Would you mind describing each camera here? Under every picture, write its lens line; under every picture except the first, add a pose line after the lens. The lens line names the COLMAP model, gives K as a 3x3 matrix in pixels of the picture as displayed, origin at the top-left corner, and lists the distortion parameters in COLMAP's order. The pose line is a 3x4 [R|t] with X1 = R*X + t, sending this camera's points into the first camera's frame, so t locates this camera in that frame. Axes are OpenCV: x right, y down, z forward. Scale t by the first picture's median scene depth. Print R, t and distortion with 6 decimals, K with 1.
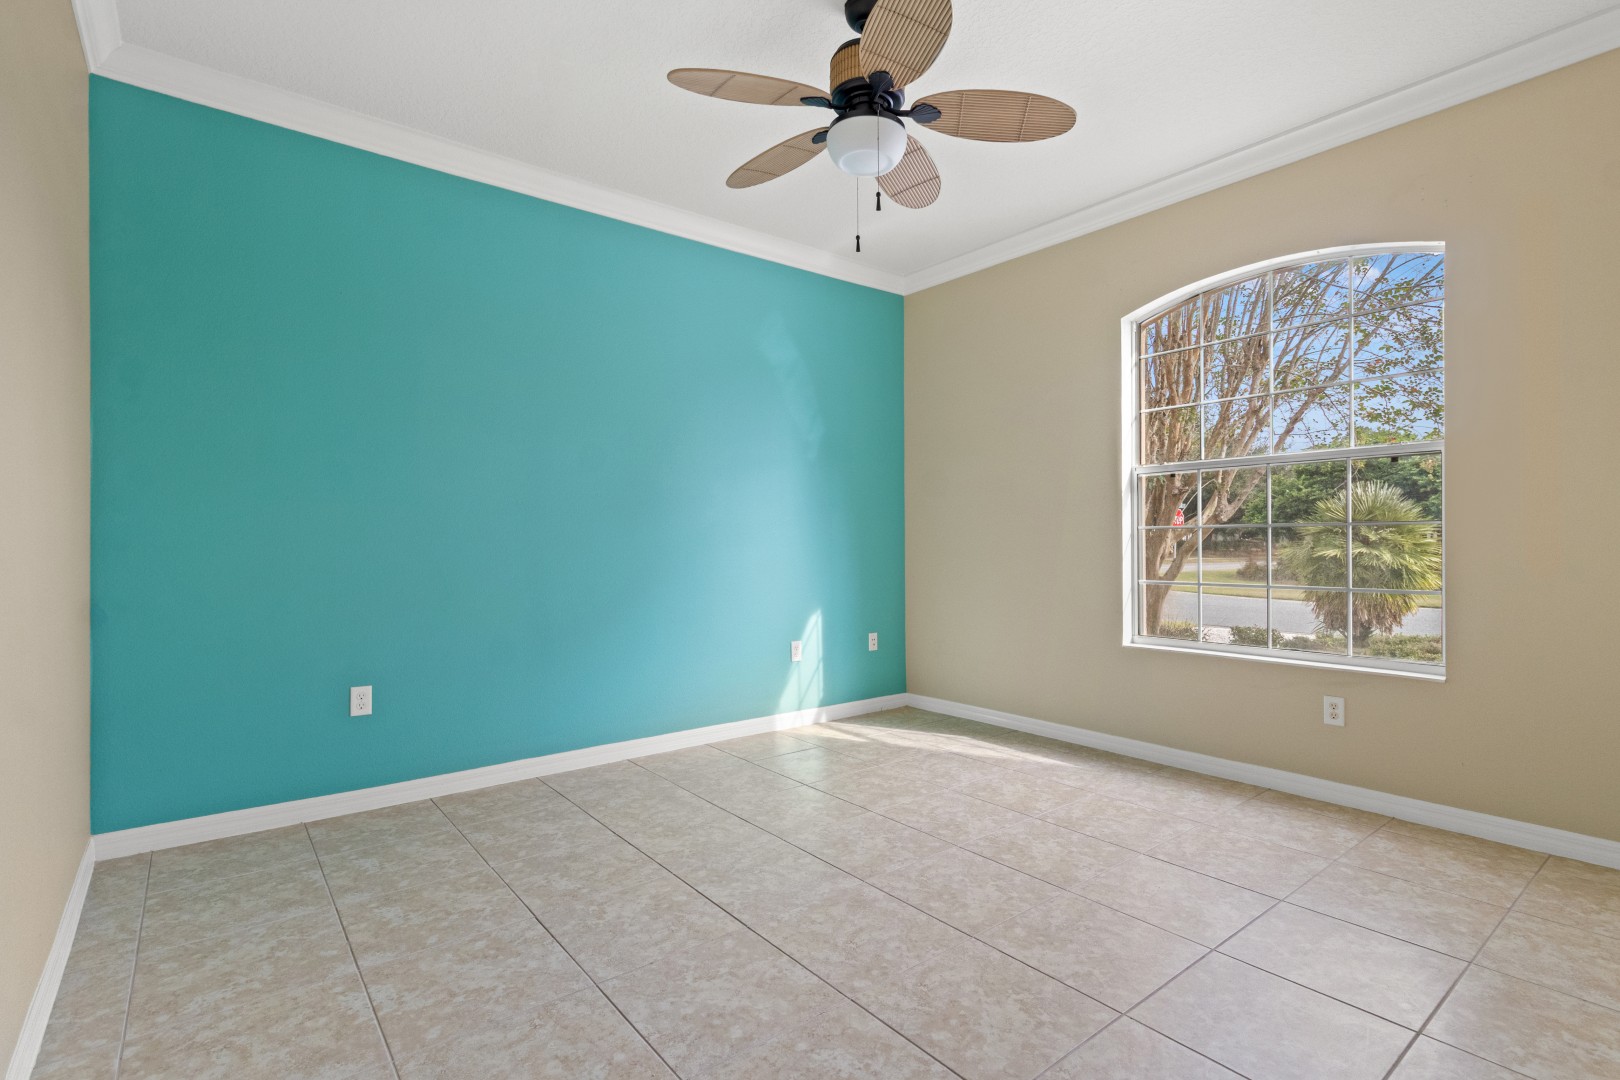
lens RADIAL K [[759.3, 0, 823.4], [0, 759.3, 543.5], [0, 0, 1]] dist [0.002002, 0.000697]
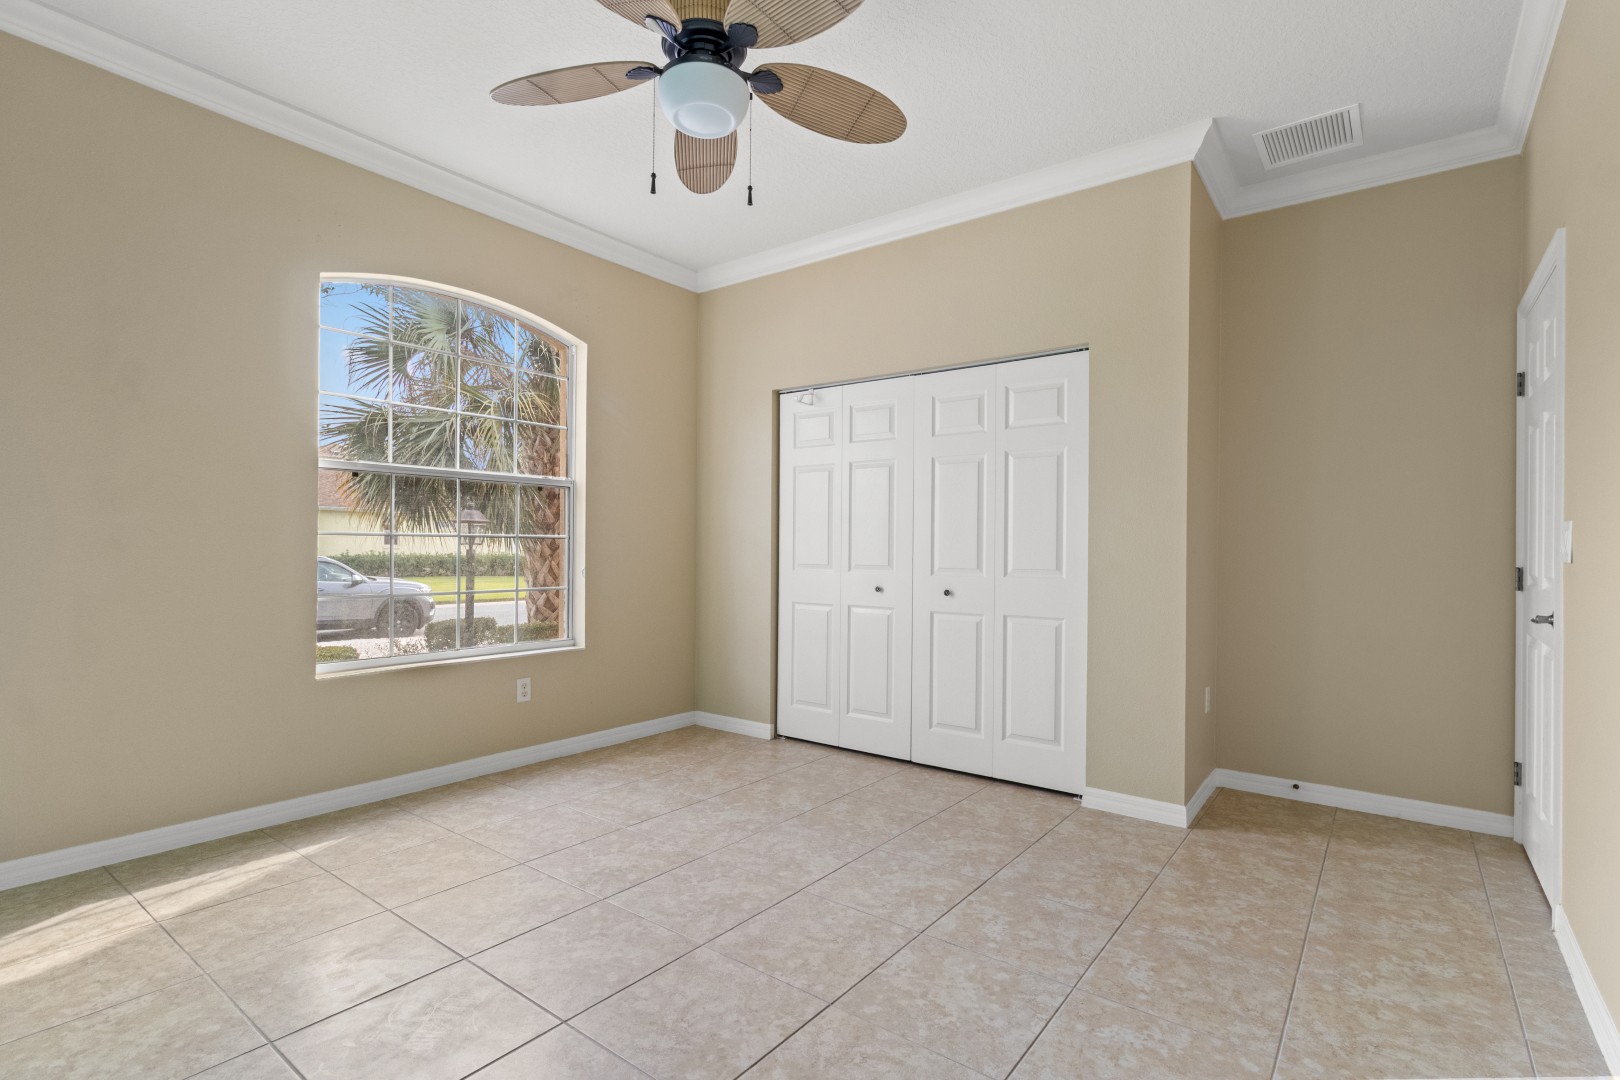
lens RADIAL K [[759.3, 0, 825.0], [0, 759.3, 545.9], [0, 0, 1]] dist [0.002002, 0.000697]
pose [[-0.237448, 0.008055, 0.971367, -0.713334], [-0.006315, 0.999932, -0.009835, -0.002854], [-0.971380, -0.008469, -0.237381, 0.926904]]
